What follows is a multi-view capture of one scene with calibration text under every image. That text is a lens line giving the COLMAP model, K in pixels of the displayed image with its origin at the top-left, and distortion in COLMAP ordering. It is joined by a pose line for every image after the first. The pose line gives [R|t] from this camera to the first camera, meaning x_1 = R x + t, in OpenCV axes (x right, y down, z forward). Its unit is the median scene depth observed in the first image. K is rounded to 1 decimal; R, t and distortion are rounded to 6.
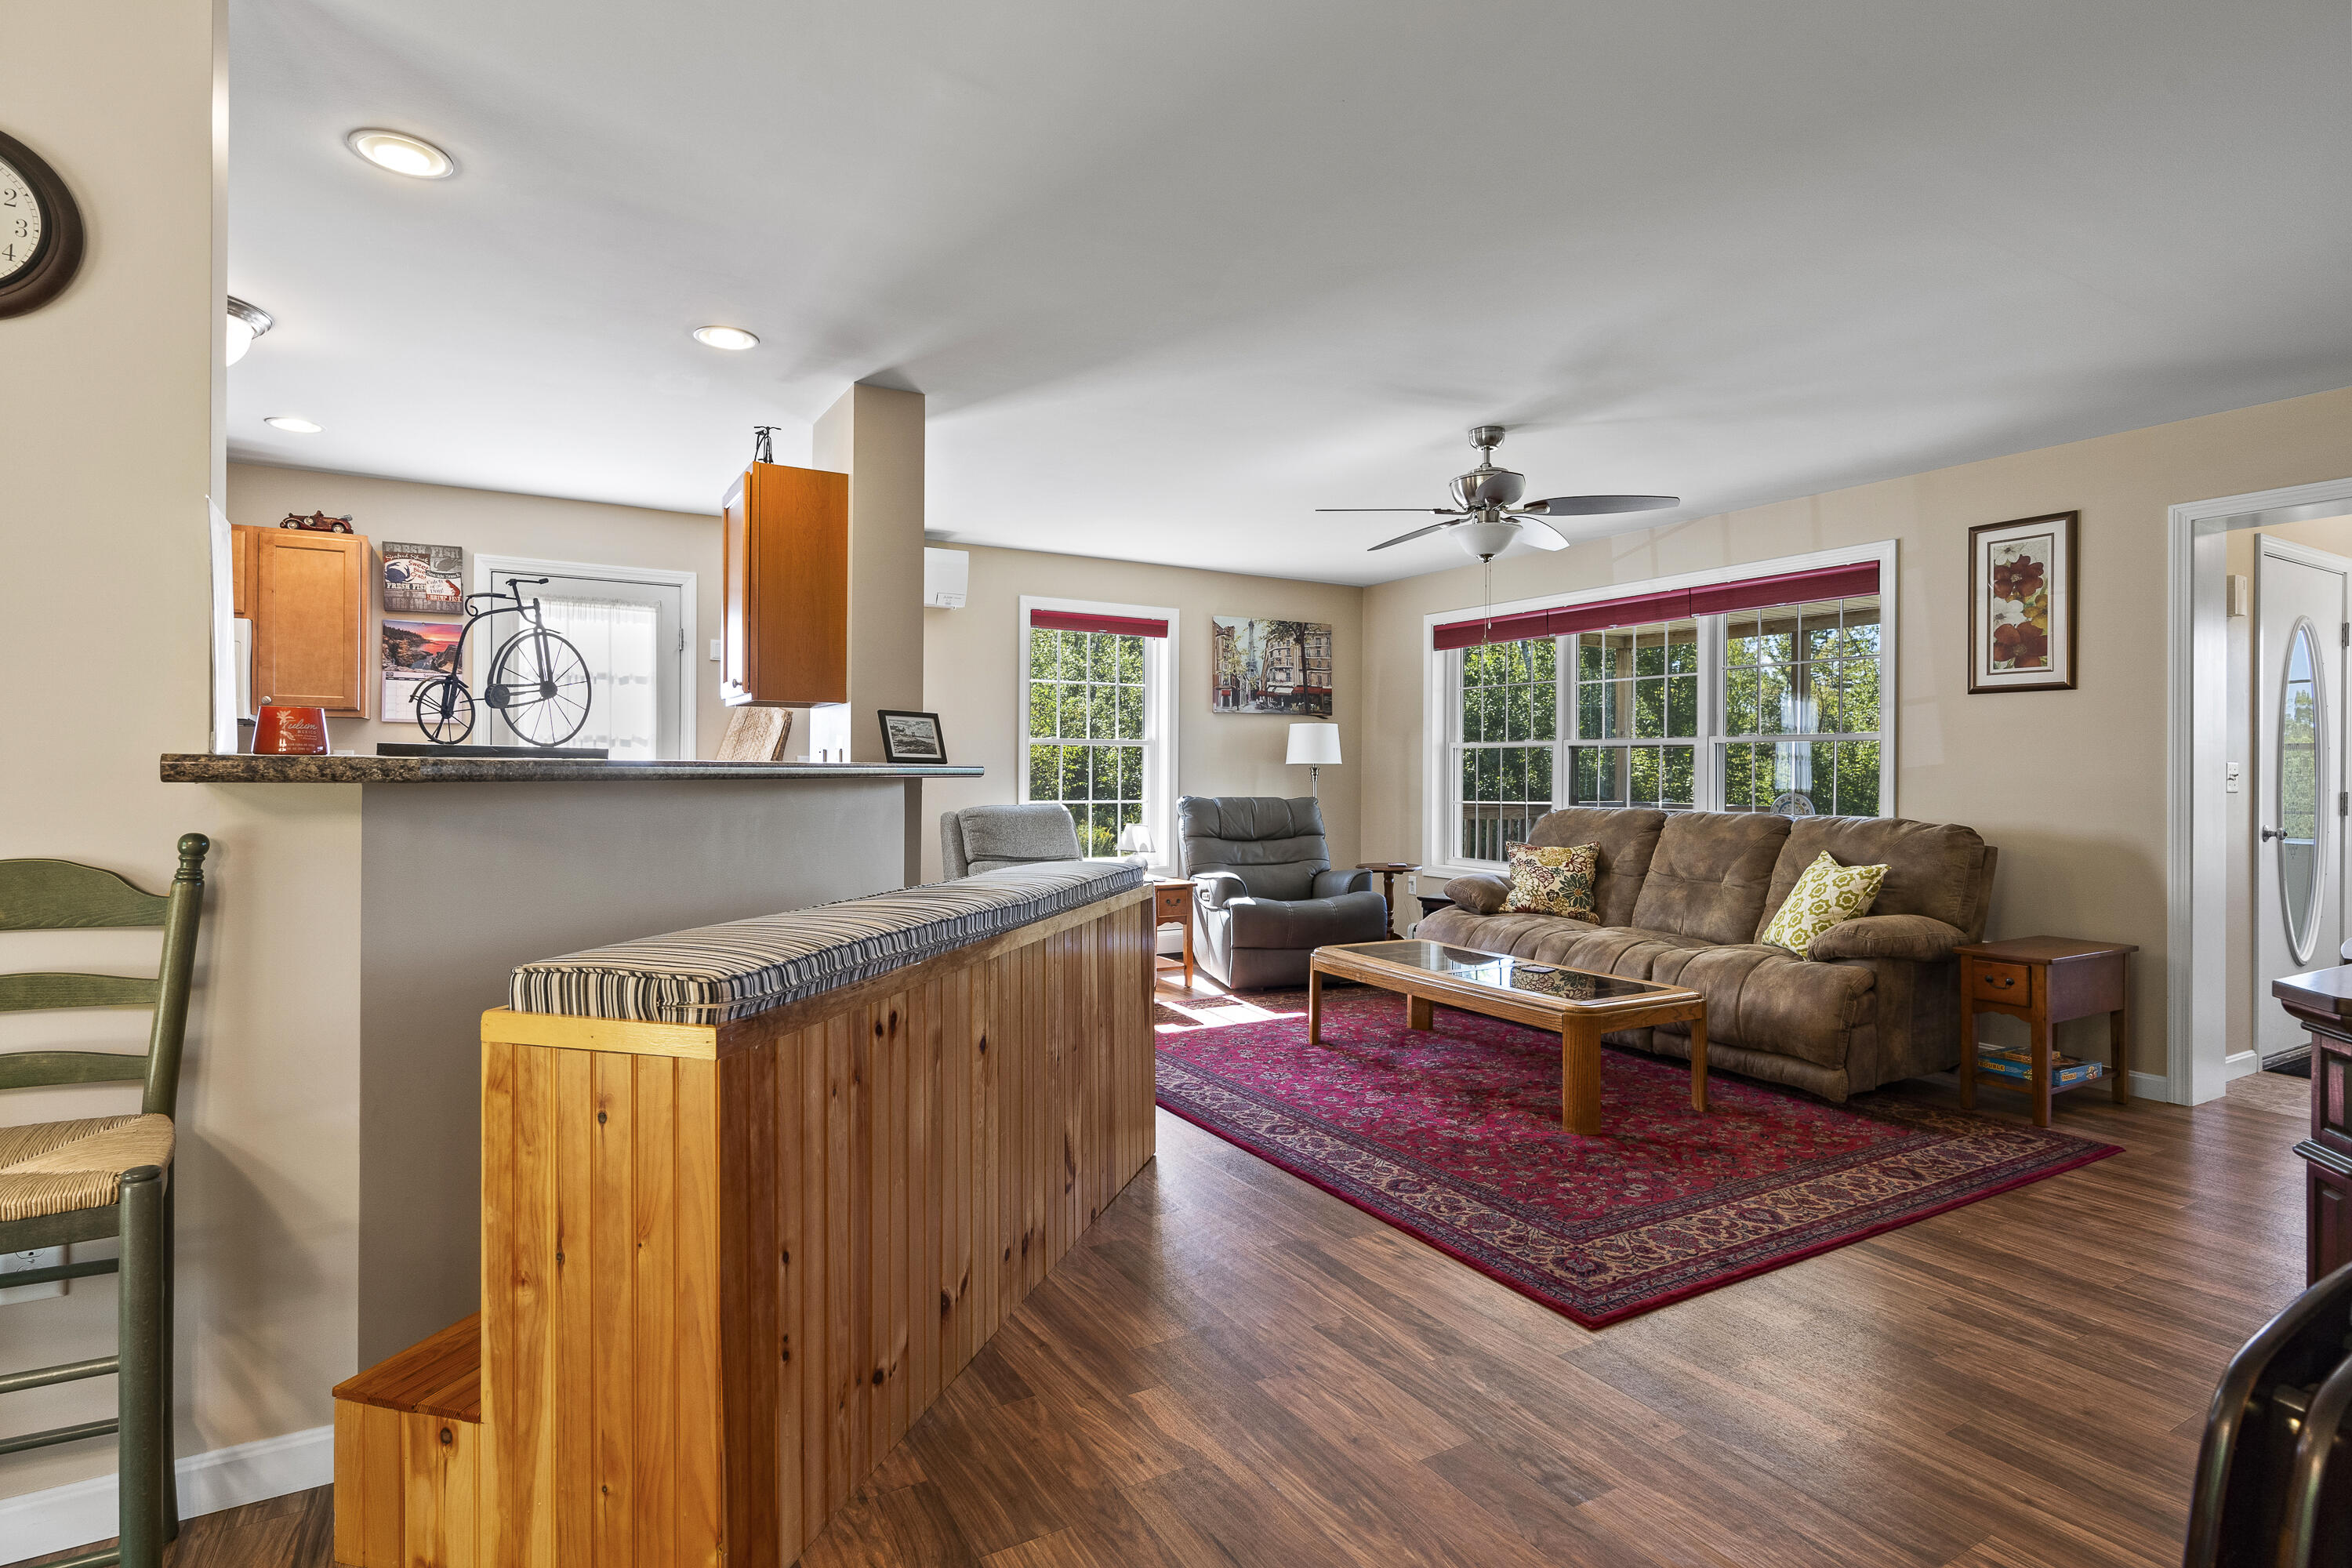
lens RADIAL K [[1170.1, 0, 1166.1], [0, 1170.1, 767.5], [0, 0, 1]] dist [-0.004537, 0.002630]
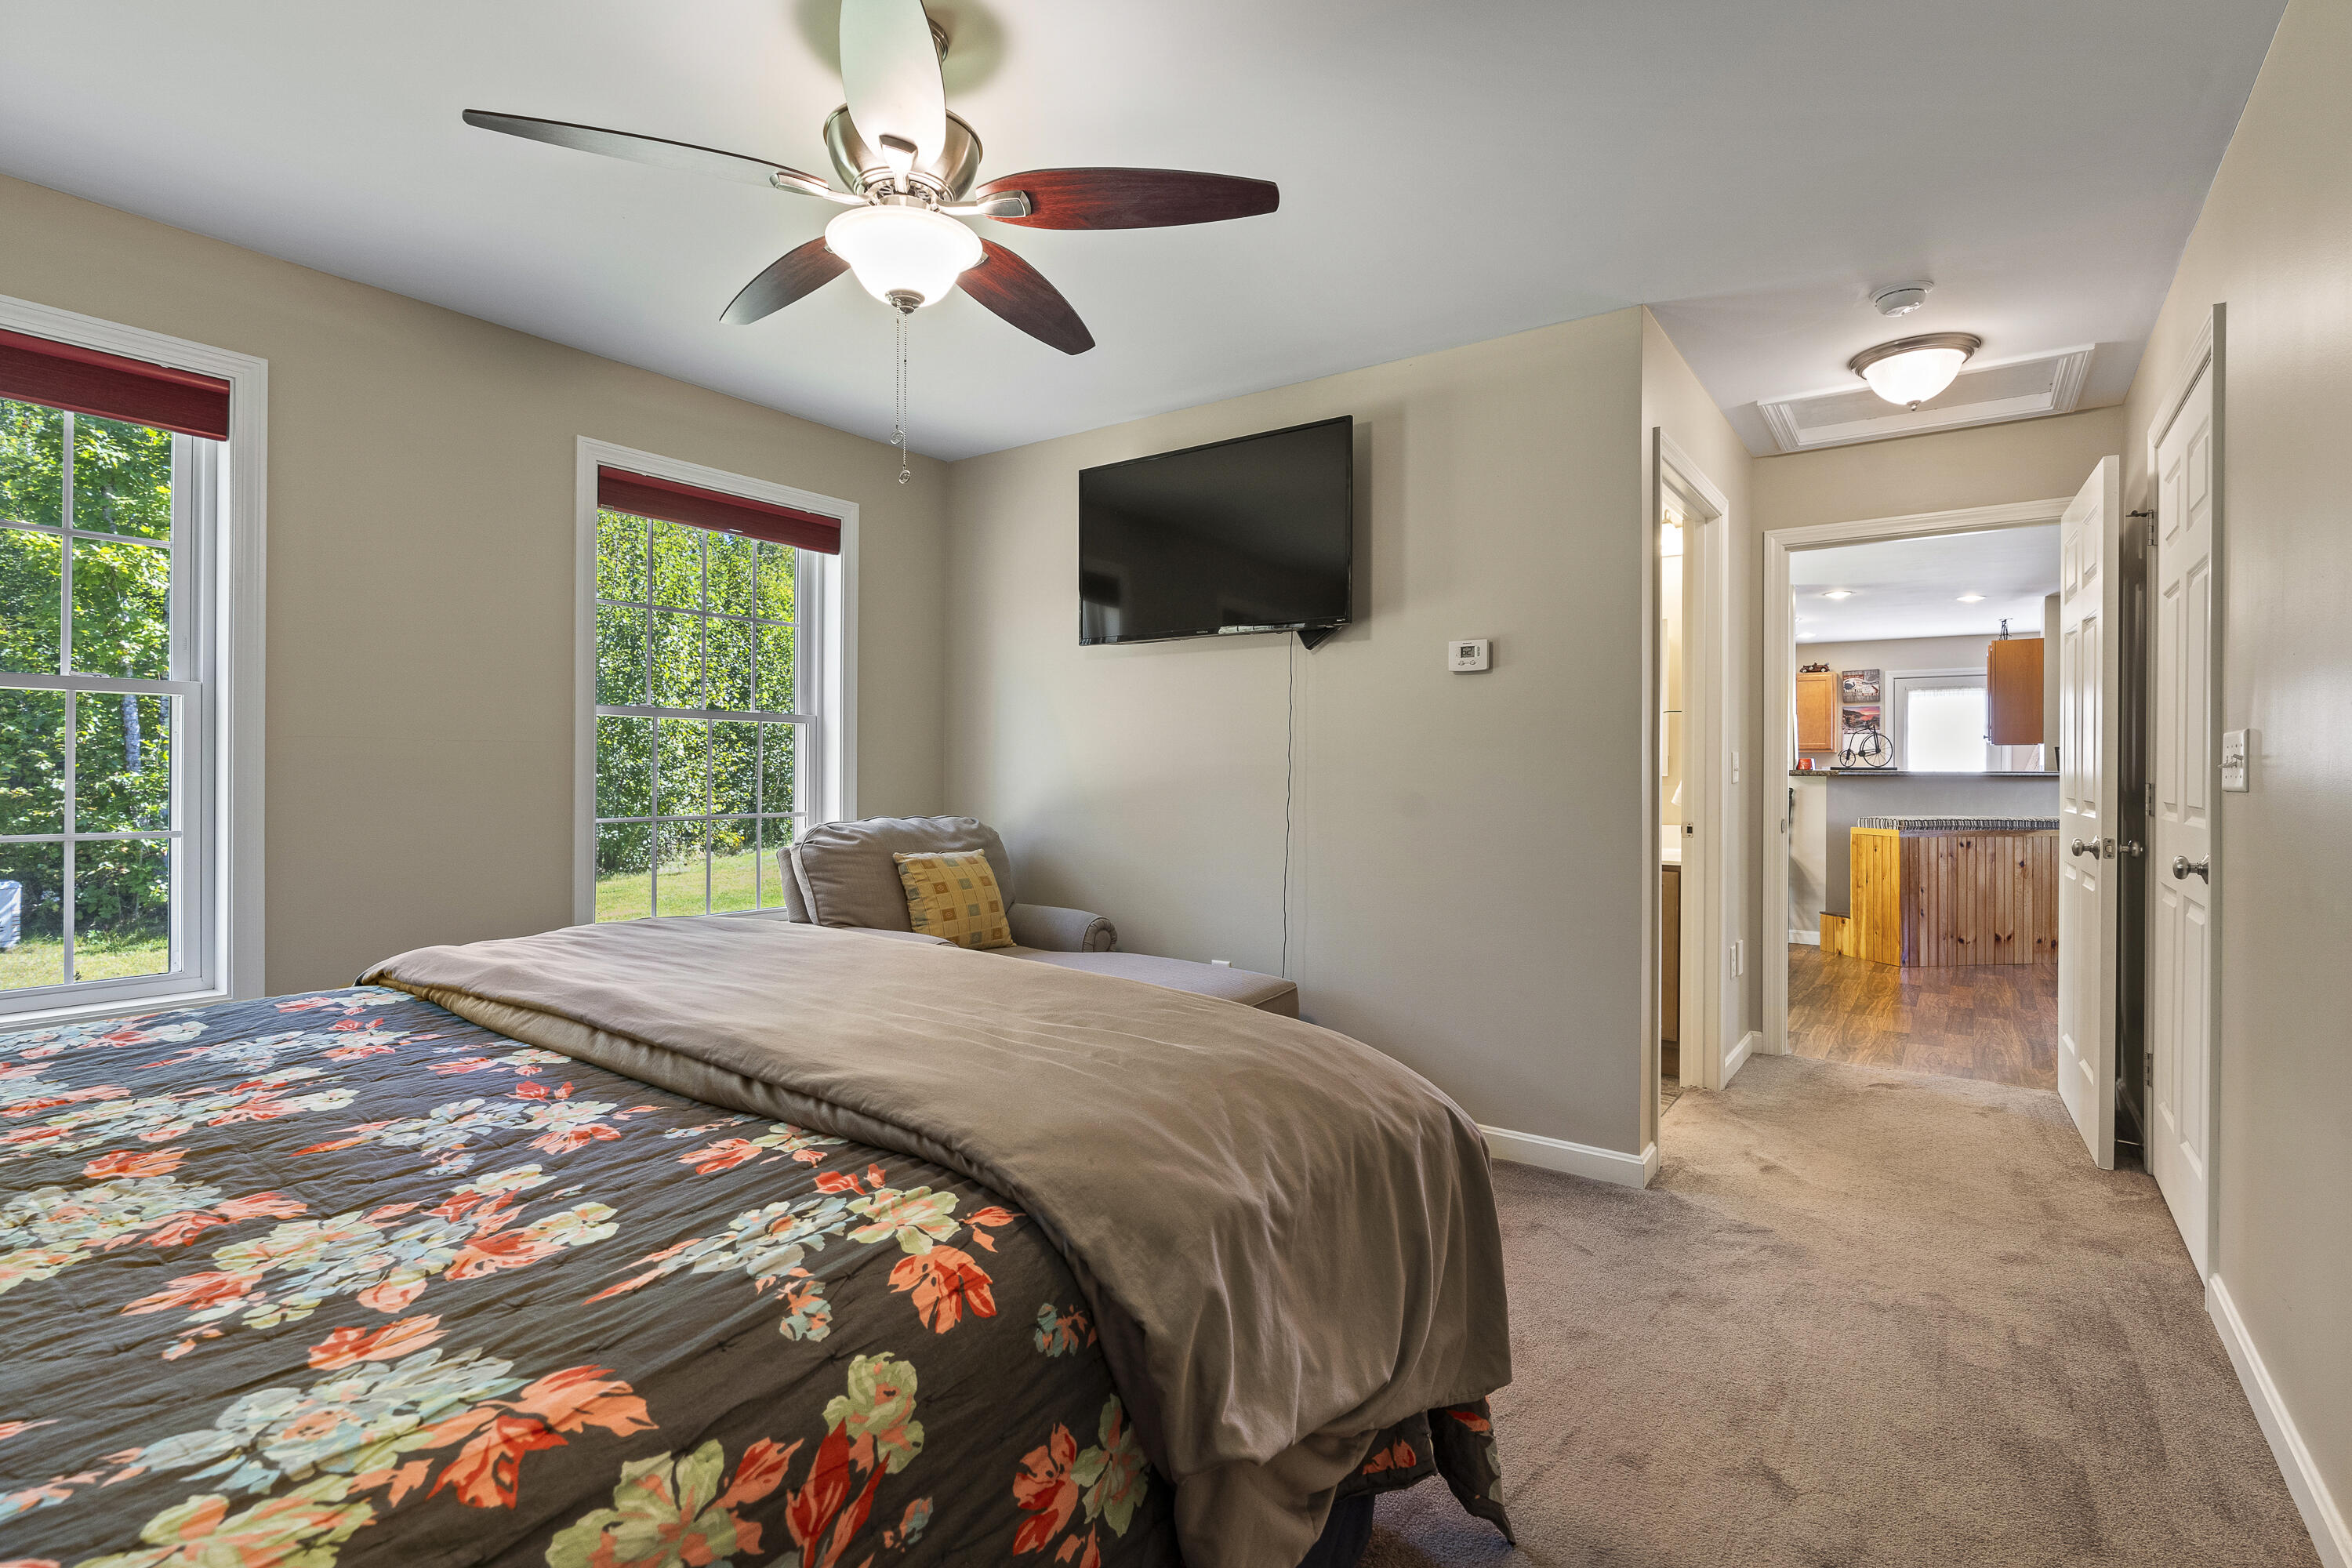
lens RADIAL K [[1063.6, 0, 1199.4], [0, 1063.6, 777.8], [0, 0, 1]] dist [-0.000511, 0.000234]
pose [[0.407889, 0.000550, -0.913031, 0.838117], [0.000249, 1.000000, 0.000714, 0.006233], [0.913031, -0.000518, 0.407889, -1.164318]]
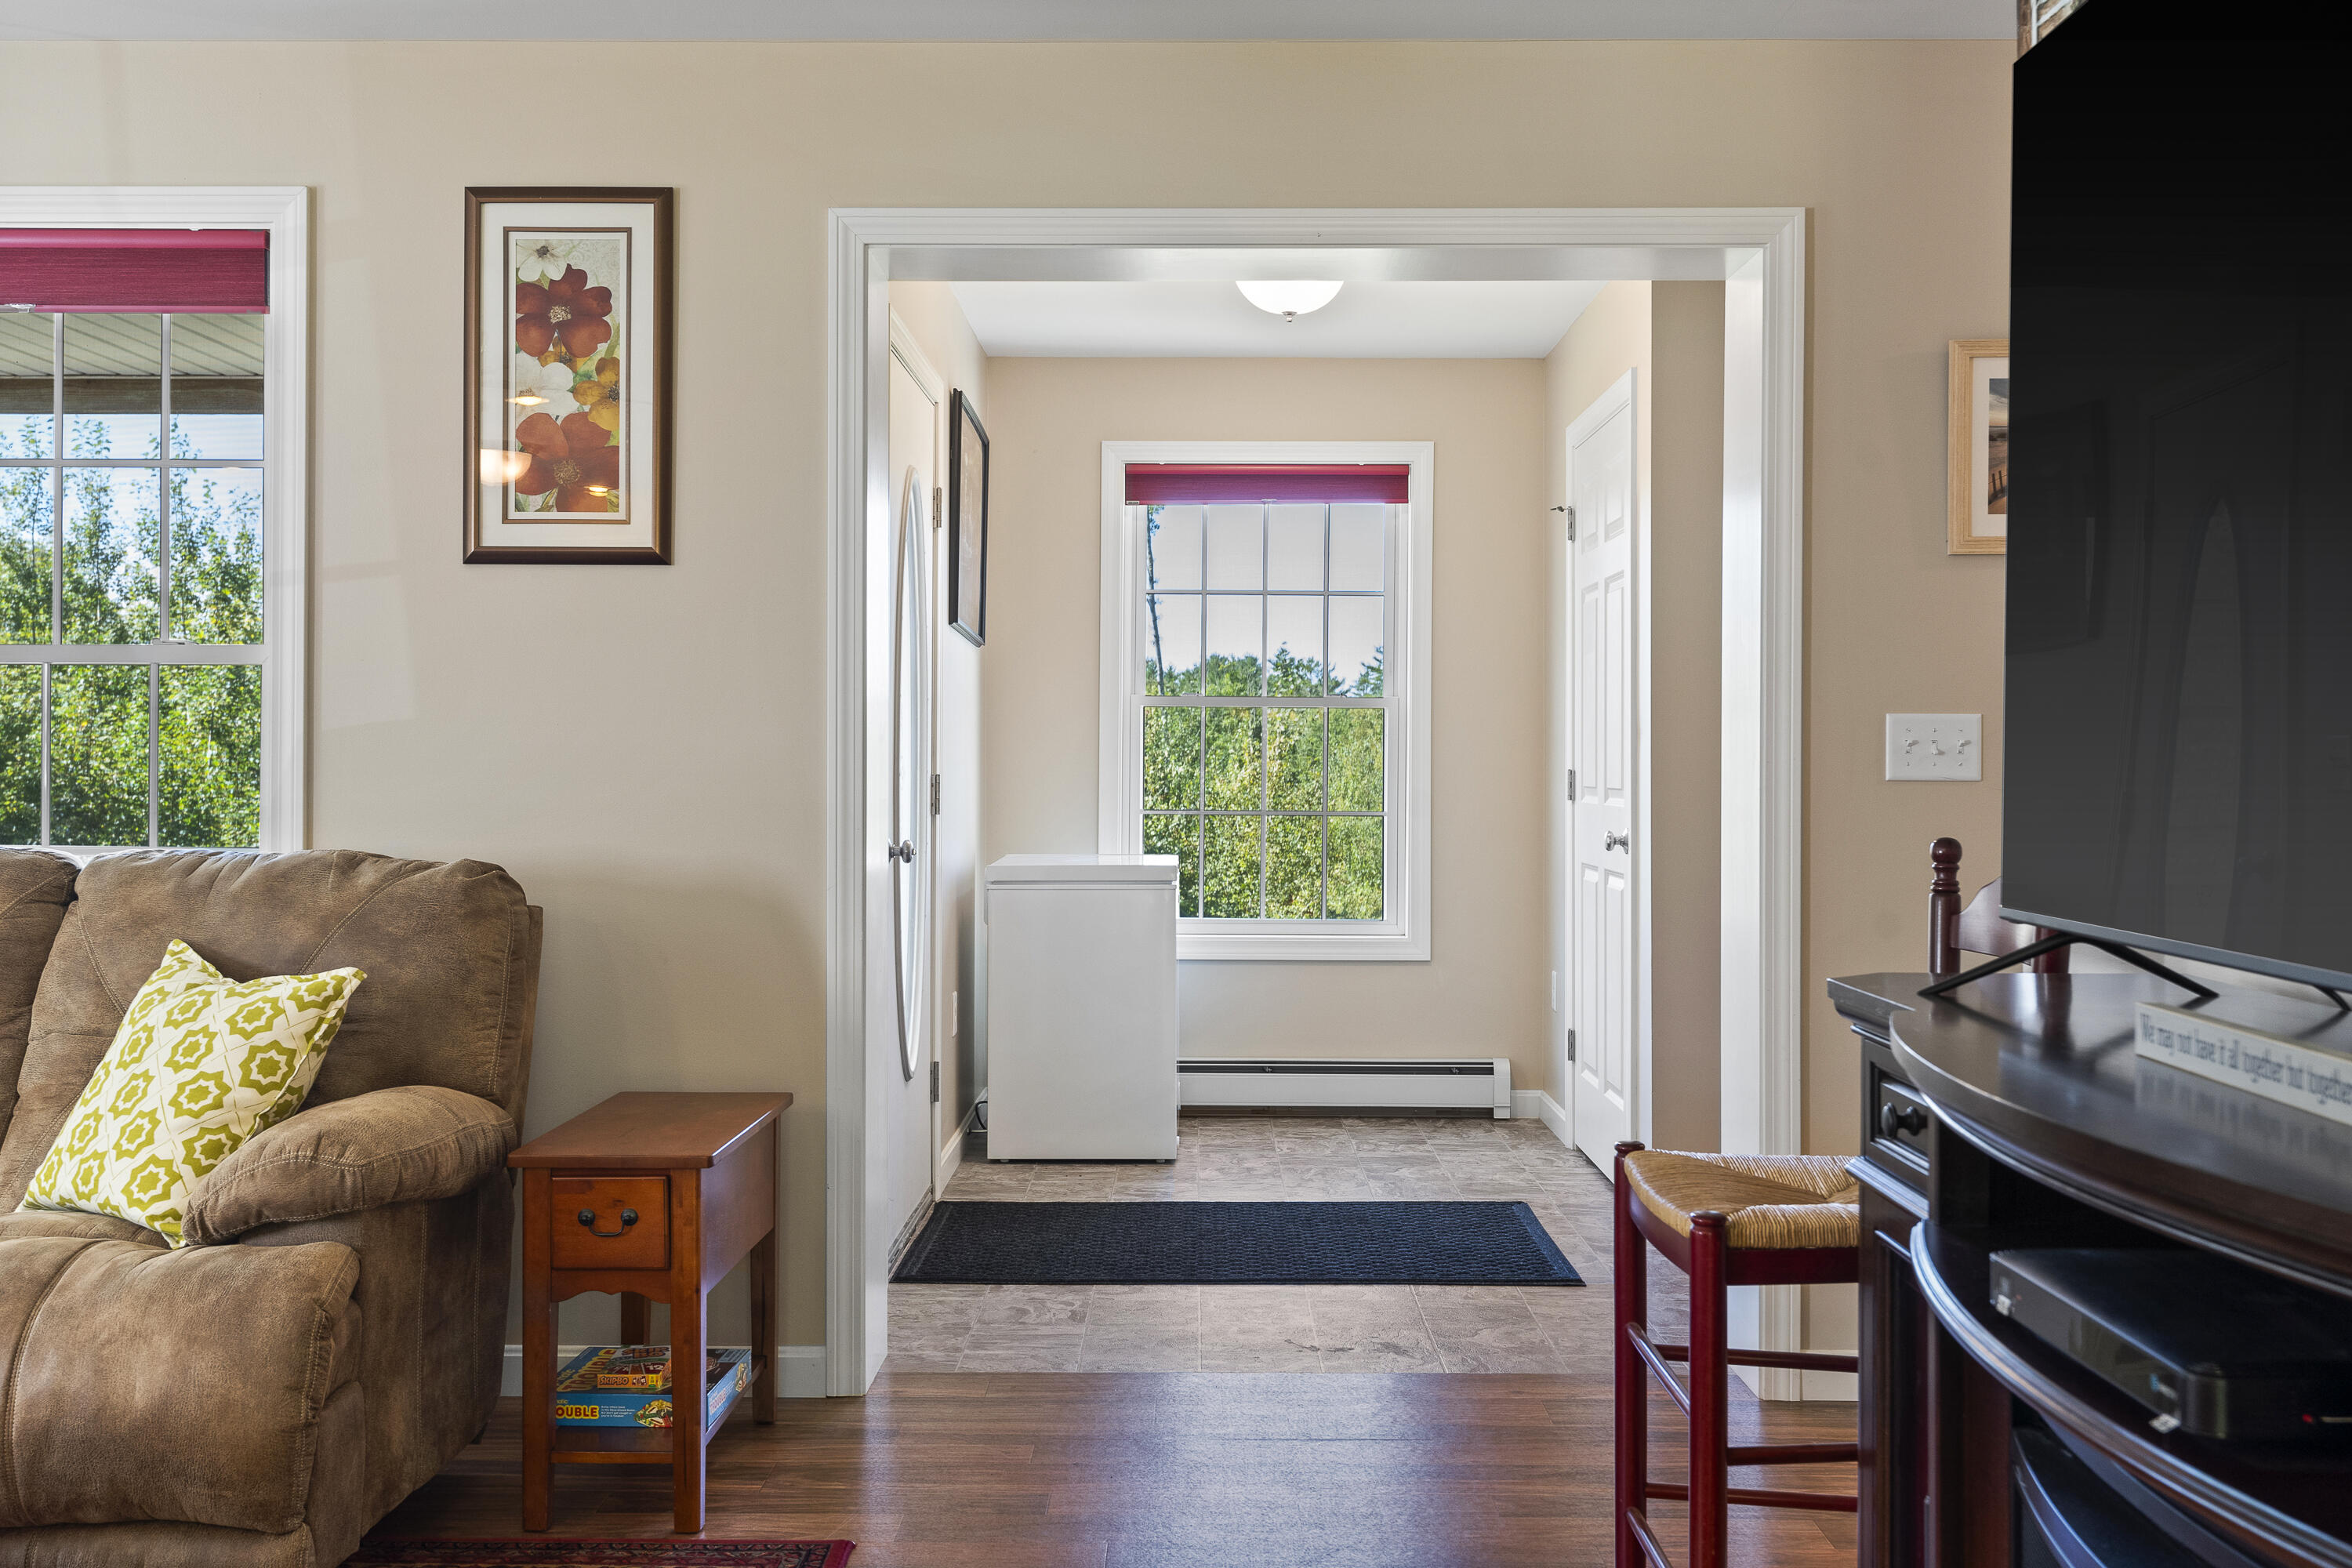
lens RADIAL K [[2341.5, 0, 1188.4], [0, 2341.5, 741.9], [0, 0, 1]] dist [0.005011, 0.000000]
pose [[0.510022, 0.000367, 0.860162, 0.073179], [-0.001901, 0.999998, 0.000701, 0.004388], [-0.860159, -0.001993, 0.510021, 0.361753]]
